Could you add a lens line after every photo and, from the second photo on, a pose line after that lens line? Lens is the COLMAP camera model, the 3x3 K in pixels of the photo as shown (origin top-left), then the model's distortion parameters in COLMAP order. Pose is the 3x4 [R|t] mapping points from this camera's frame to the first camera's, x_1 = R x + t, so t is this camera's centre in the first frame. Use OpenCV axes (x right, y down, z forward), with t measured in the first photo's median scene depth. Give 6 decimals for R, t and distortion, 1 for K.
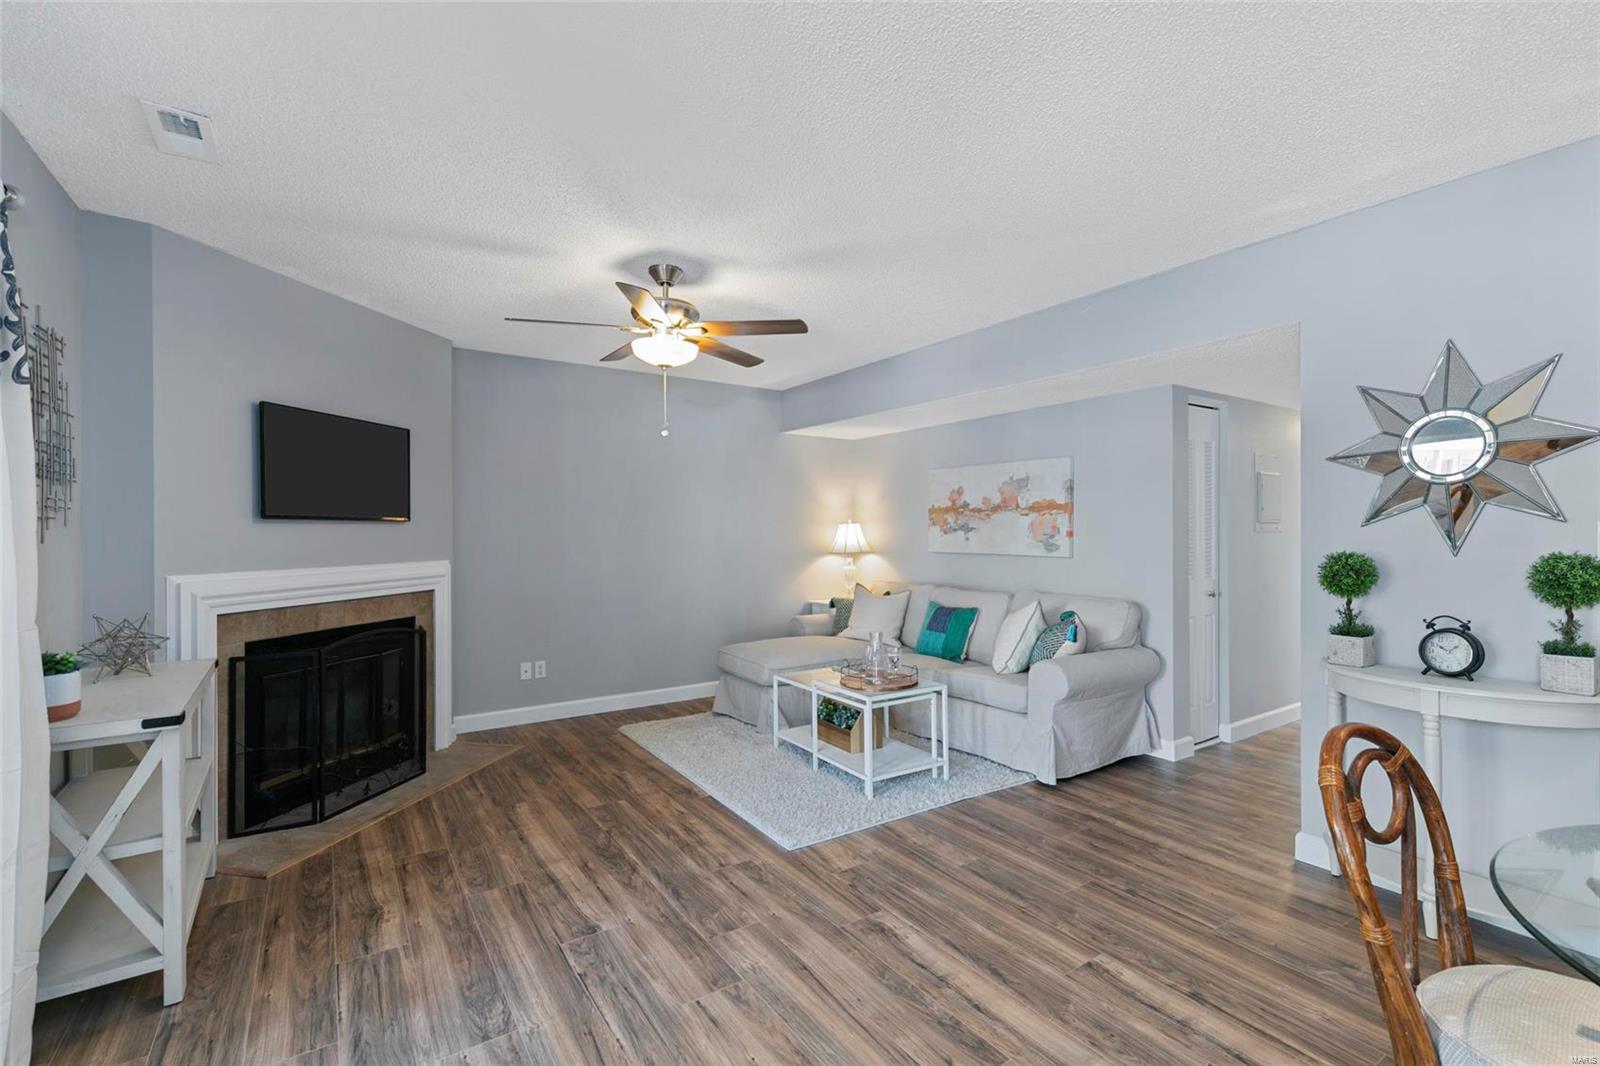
lens RADIAL K [[710.4, 0, 802.4], [0, 710.4, 536.6], [0, 0, 1]] dist [0.004310, 0.000099]
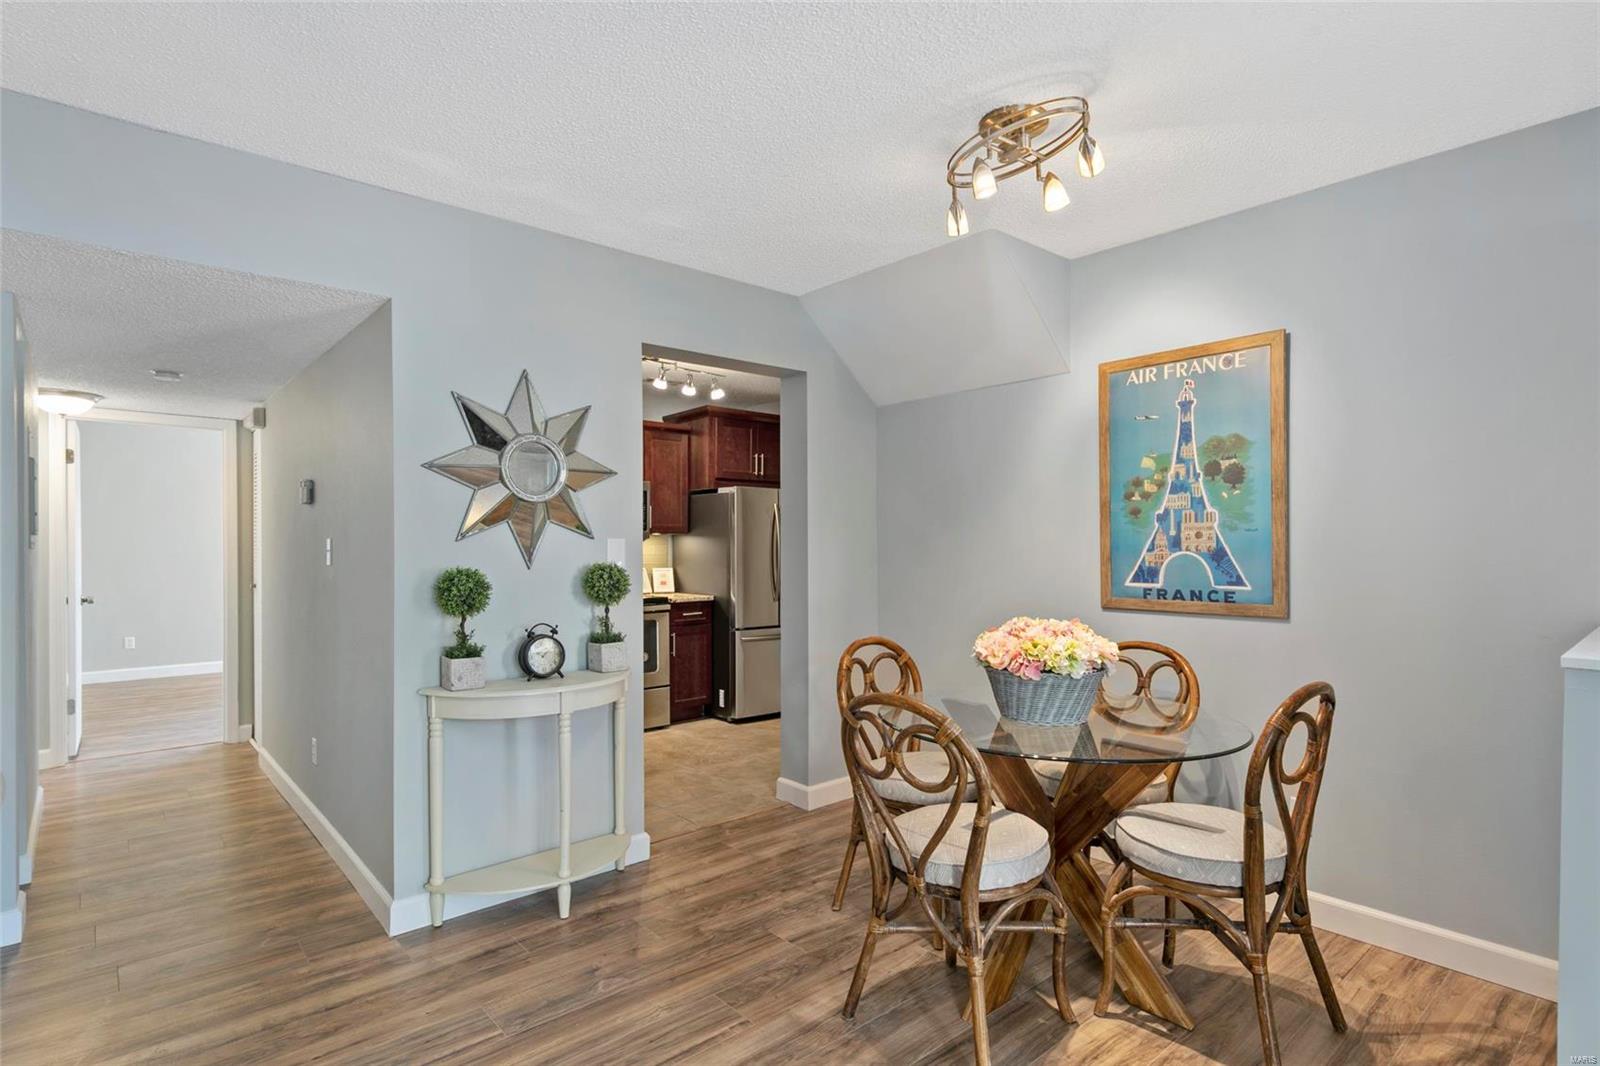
lens RADIAL K [[825.3, 0, 803.8], [0, 825.3, 548.5], [0, 0, 1]] dist [0.002867, -0.000352]
pose [[-0.136796, -0.000204, 0.990599, -0.368780], [0.008364, 0.999964, 0.001361, -0.001521], [-0.990564, 0.008471, -0.136789, 0.712316]]
